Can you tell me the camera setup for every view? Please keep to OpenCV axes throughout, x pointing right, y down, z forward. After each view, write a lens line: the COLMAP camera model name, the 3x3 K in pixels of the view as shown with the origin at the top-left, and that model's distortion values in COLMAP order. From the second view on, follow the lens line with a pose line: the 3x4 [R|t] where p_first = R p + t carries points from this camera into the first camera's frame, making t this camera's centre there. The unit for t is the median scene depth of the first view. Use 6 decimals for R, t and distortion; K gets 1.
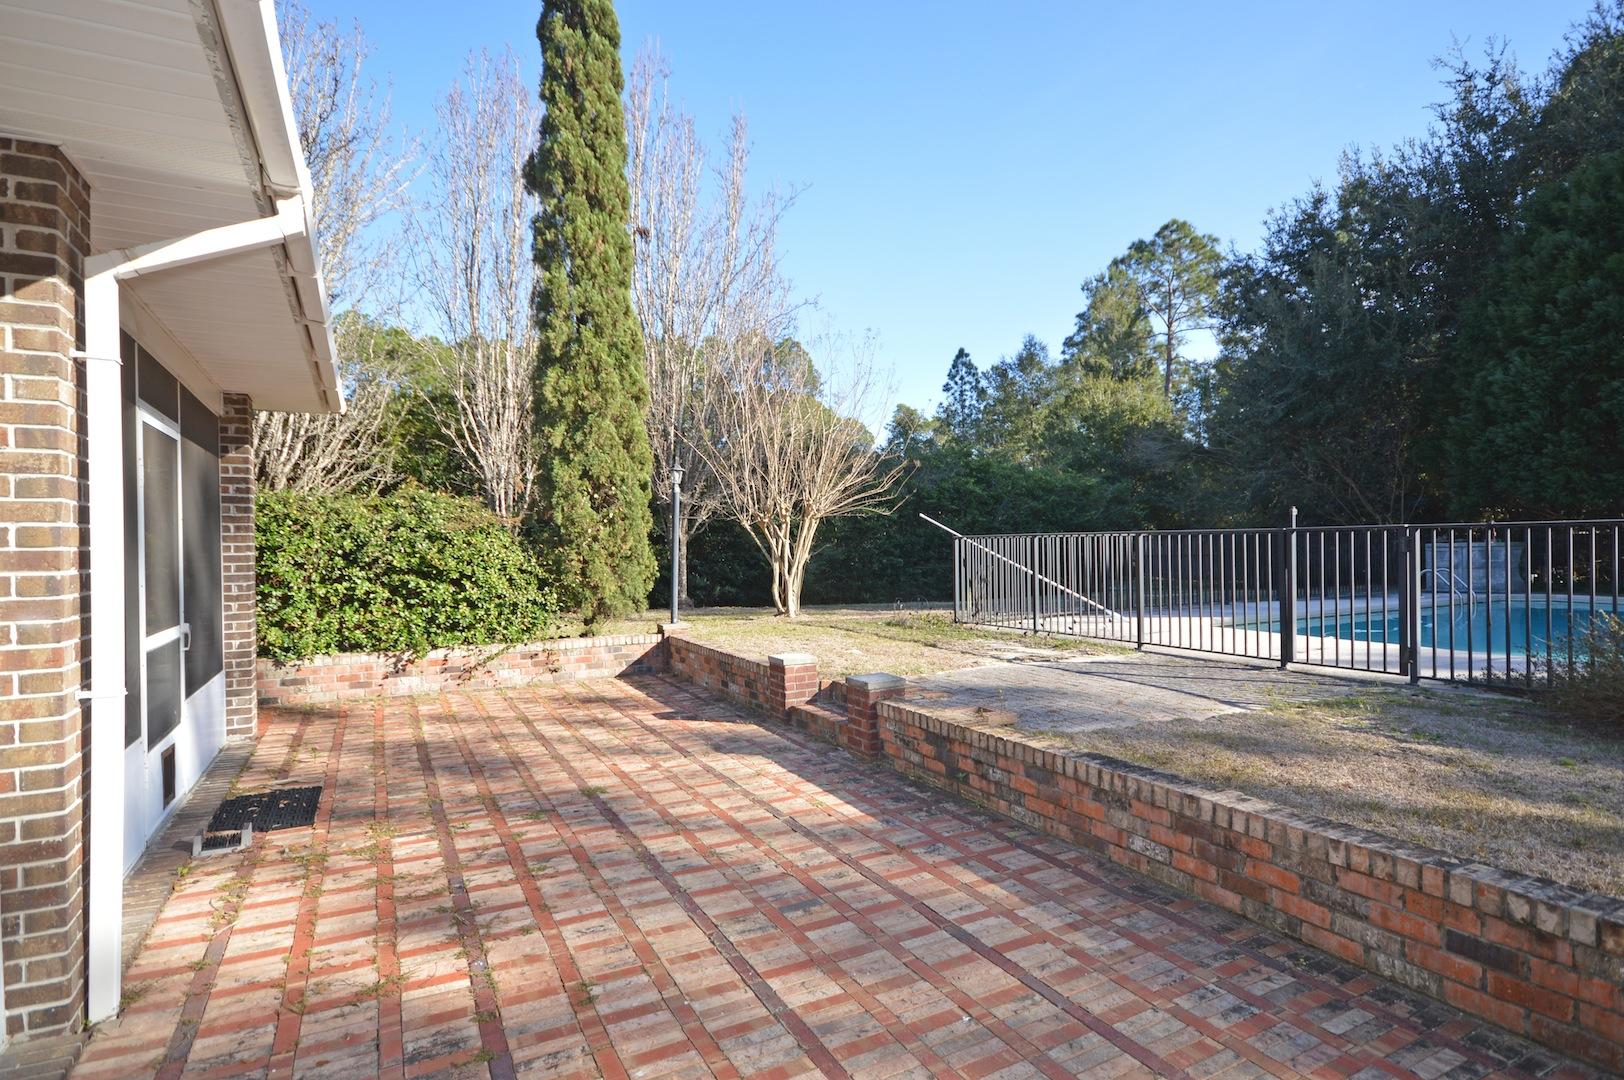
lens RADIAL K [[822.3, 0, 804.9], [0, 822.3, 548.9], [0, 0, 1]] dist [-0.002318, 0.000486]
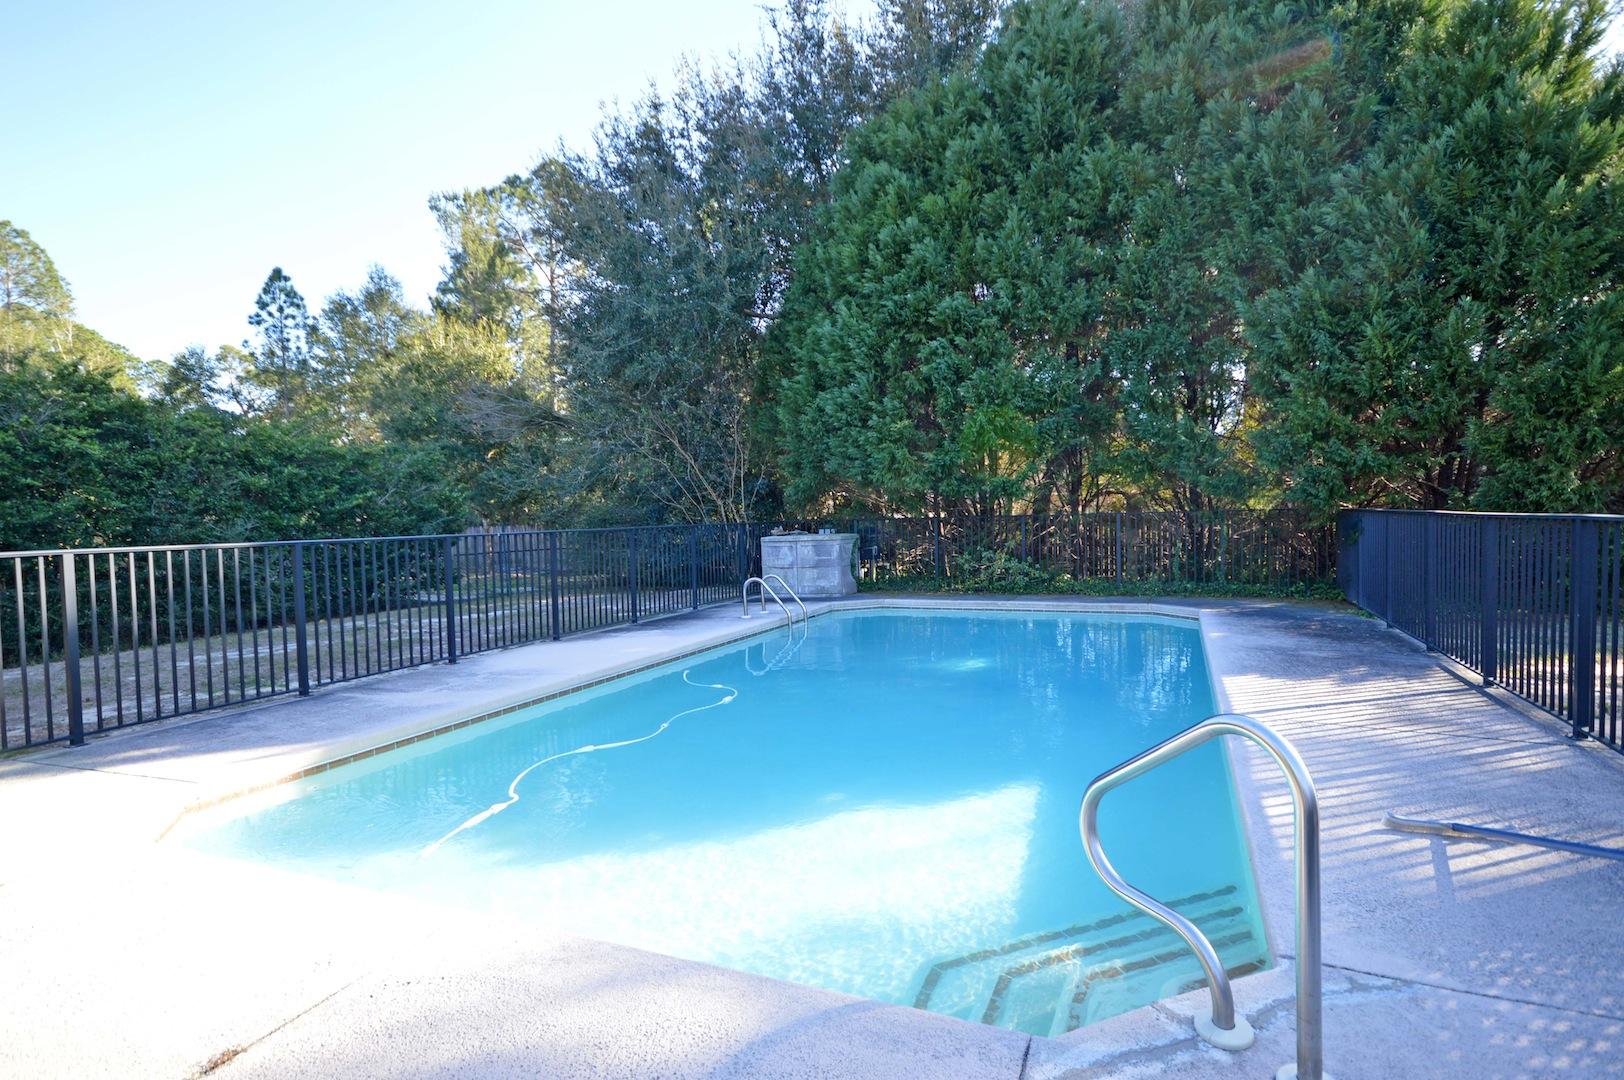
lens RADIAL K [[822.3, 0, 814.3], [0, 822.3, 543.1], [0, 0, 1]] dist [-0.002318, 0.000486]
pose [[0.790175, -0.025045, 0.612370, 0.266227], [0.015942, 0.999667, 0.020313, -0.013157], [-0.612674, -0.006288, 0.790310, 0.291999]]
